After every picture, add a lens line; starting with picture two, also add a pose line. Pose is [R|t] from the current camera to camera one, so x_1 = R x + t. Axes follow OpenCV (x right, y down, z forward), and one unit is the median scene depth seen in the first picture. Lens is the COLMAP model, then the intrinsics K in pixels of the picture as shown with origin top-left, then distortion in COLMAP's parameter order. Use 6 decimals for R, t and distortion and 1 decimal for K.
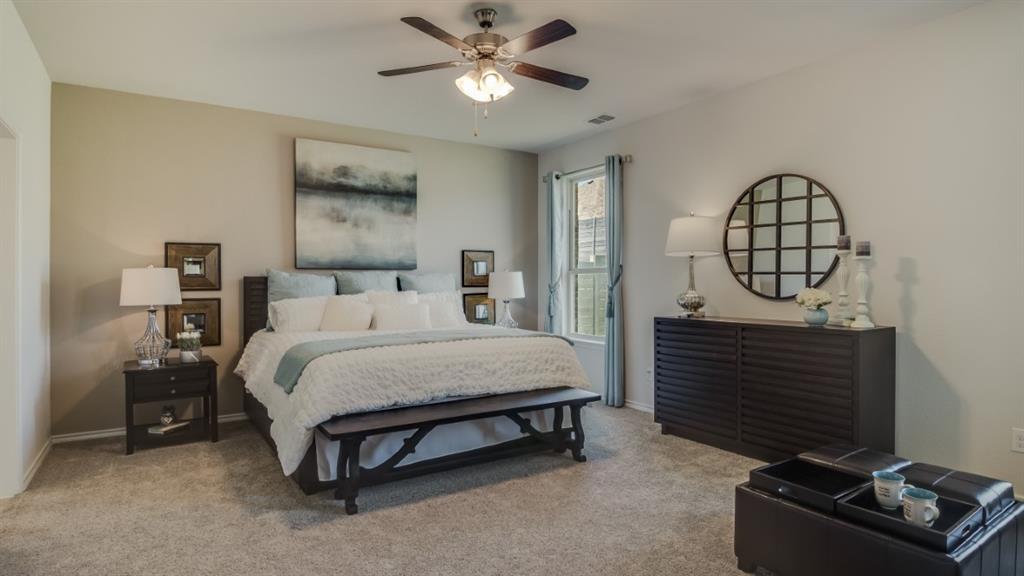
lens RADIAL K [[543.8, 0, 514.3], [0, 543.8, 276.3], [0, 0, 1]] dist [0.000548, -0.013927]
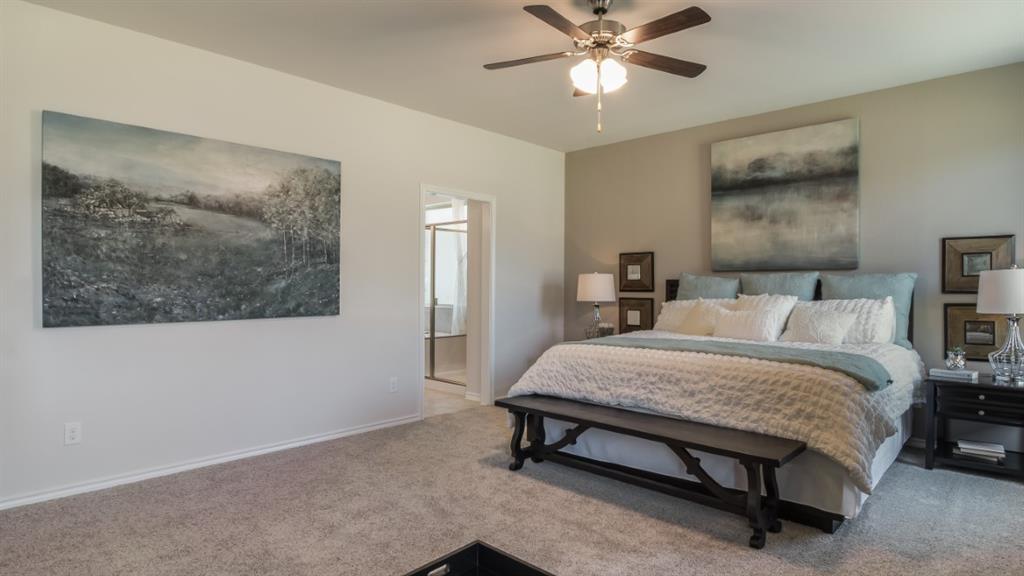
lens RADIAL K [[558.3, 0, 513.8], [0, 558.3, 289.2], [0, 0, 1]] dist [0.000843, -0.014381]
pose [[0.248938, 0.010921, -0.968458, 0.518068], [0.007138, 0.999889, 0.013110, 0.002225], [0.968493, -0.010176, 0.248832, 0.376772]]
